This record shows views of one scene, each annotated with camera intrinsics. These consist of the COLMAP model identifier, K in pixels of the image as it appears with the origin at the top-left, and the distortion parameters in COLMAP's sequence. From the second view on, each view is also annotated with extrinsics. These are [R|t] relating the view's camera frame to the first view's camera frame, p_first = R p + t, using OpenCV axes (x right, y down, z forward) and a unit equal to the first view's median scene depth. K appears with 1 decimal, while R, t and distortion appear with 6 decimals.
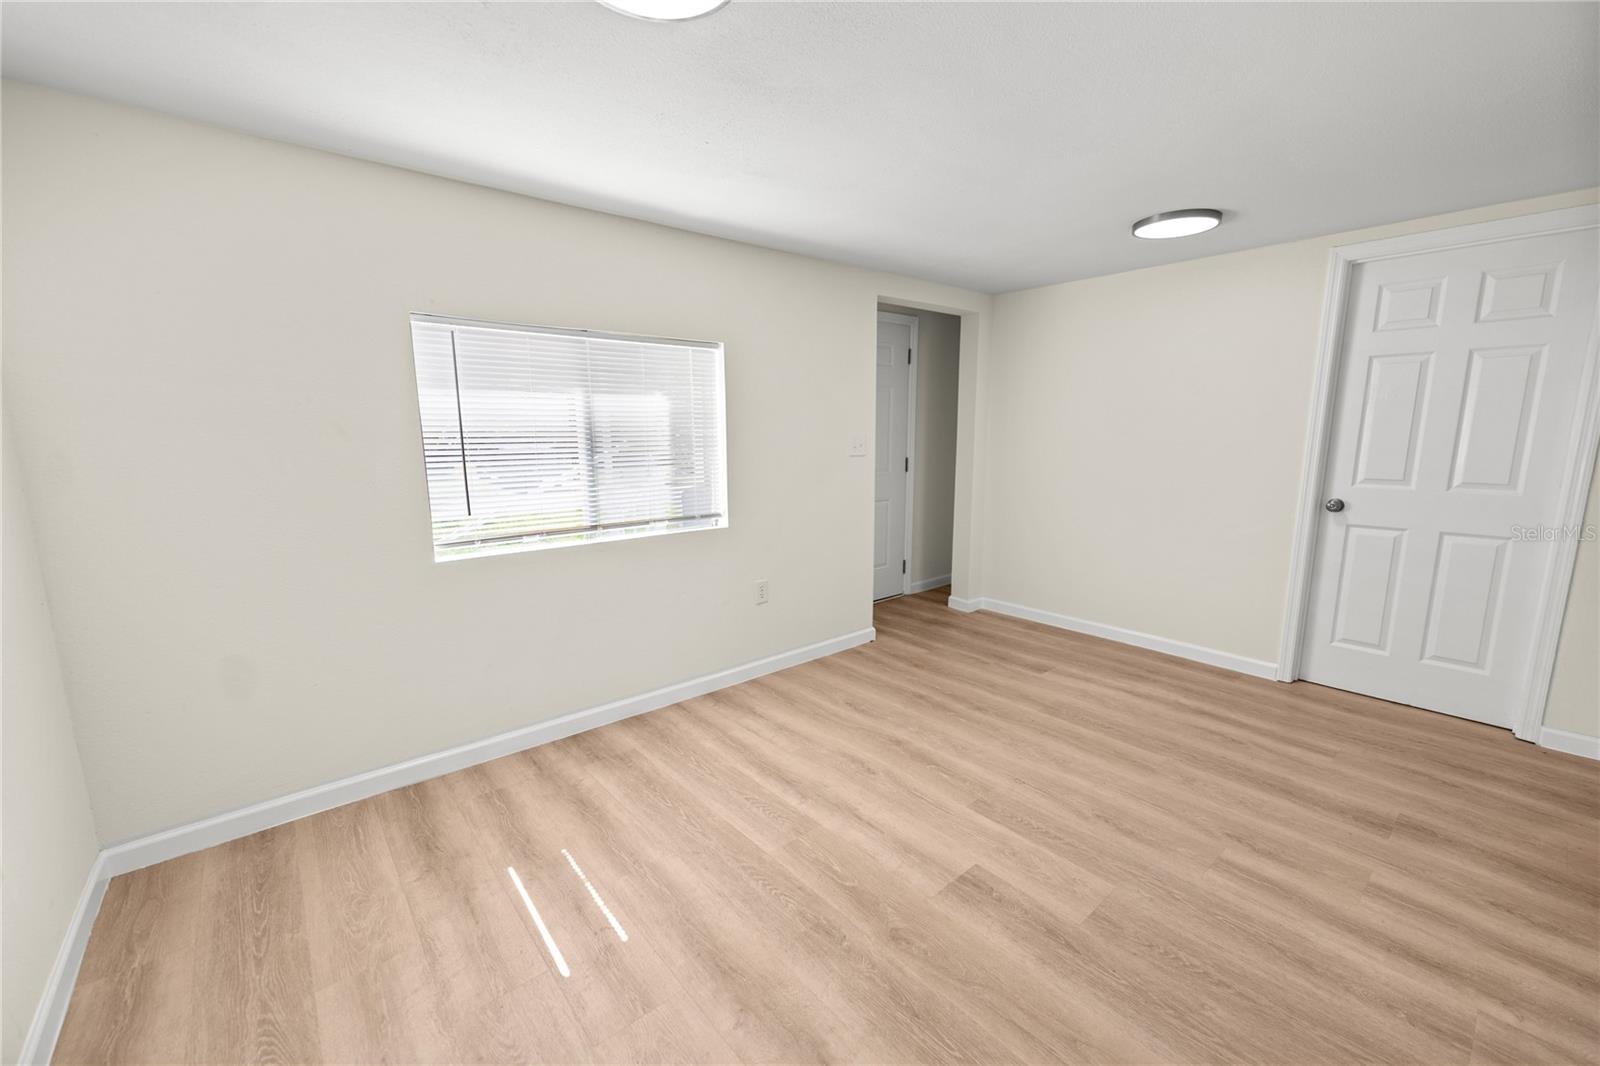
lens RADIAL K [[641.1, 0, 800.8], [0, 641.1, 536.9], [0, 0, 1]] dist [0.001375, 0.000285]
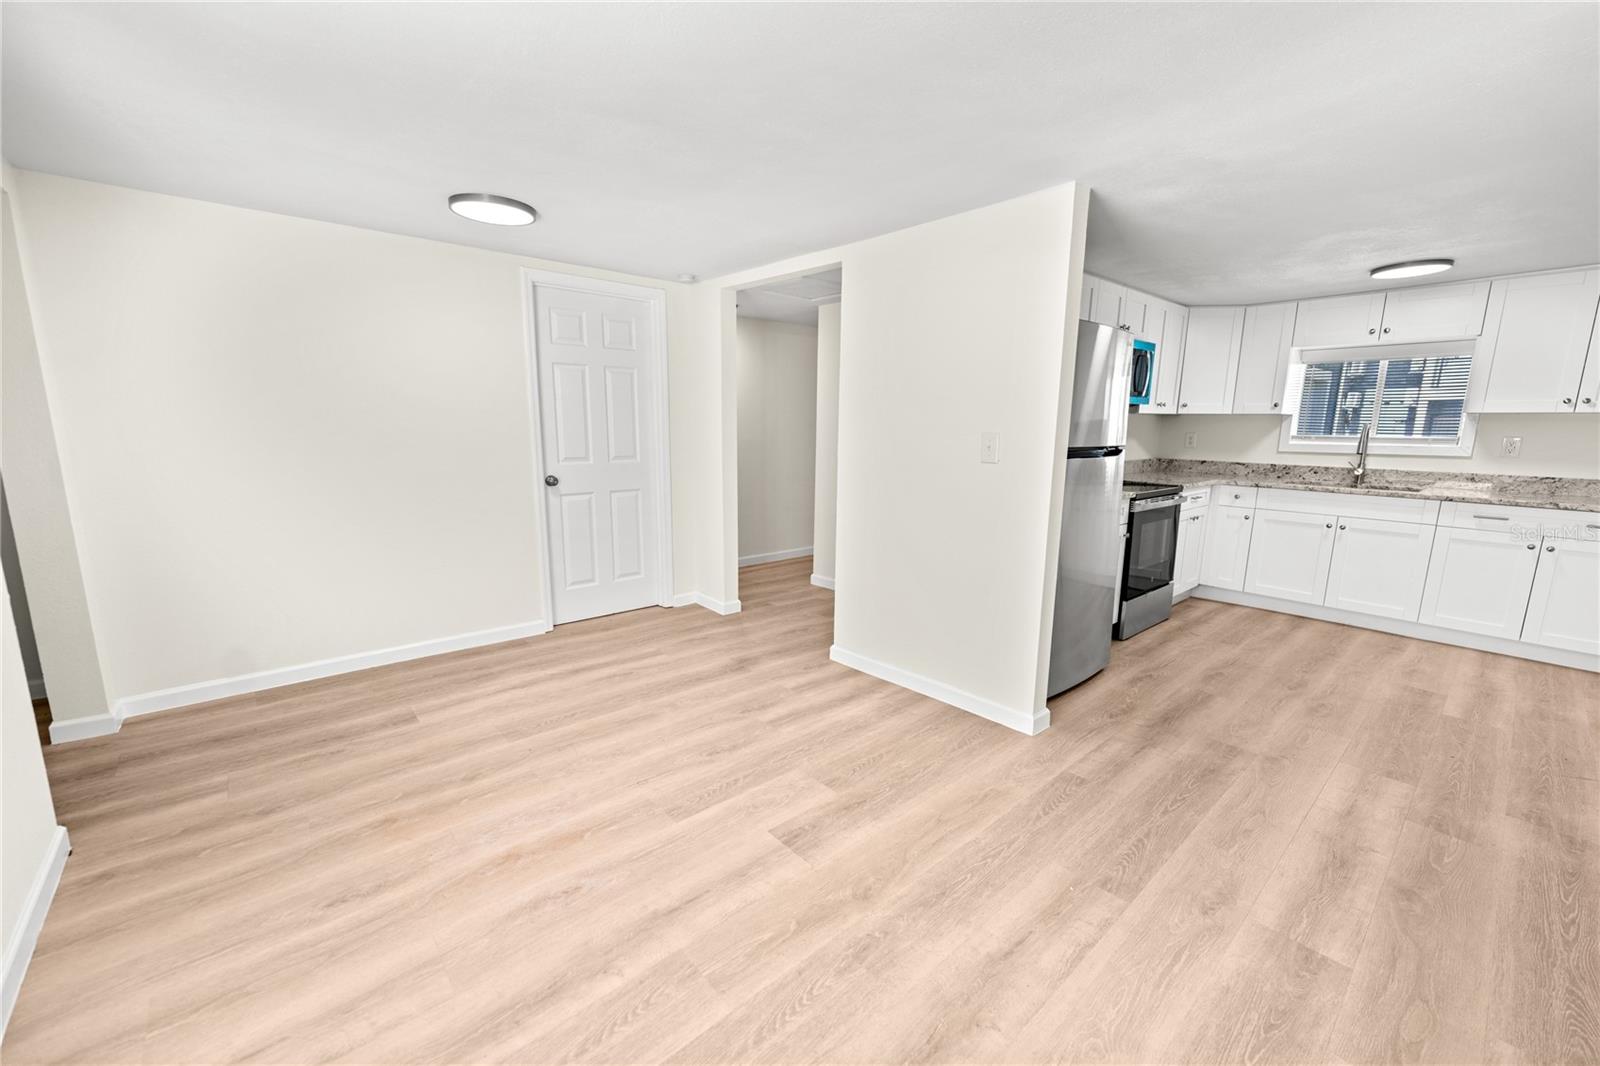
lens RADIAL K [[641.1, 0, 800.8], [0, 641.1, 536.9], [0, 0, 1]] dist [0.001375, 0.000285]
pose [[-0.017049, -0.173636, 0.984662, -0.463564], [0.155511, 0.972360, 0.174160, -0.093244], [-0.987687, 0.156095, 0.010425, 0.581015]]
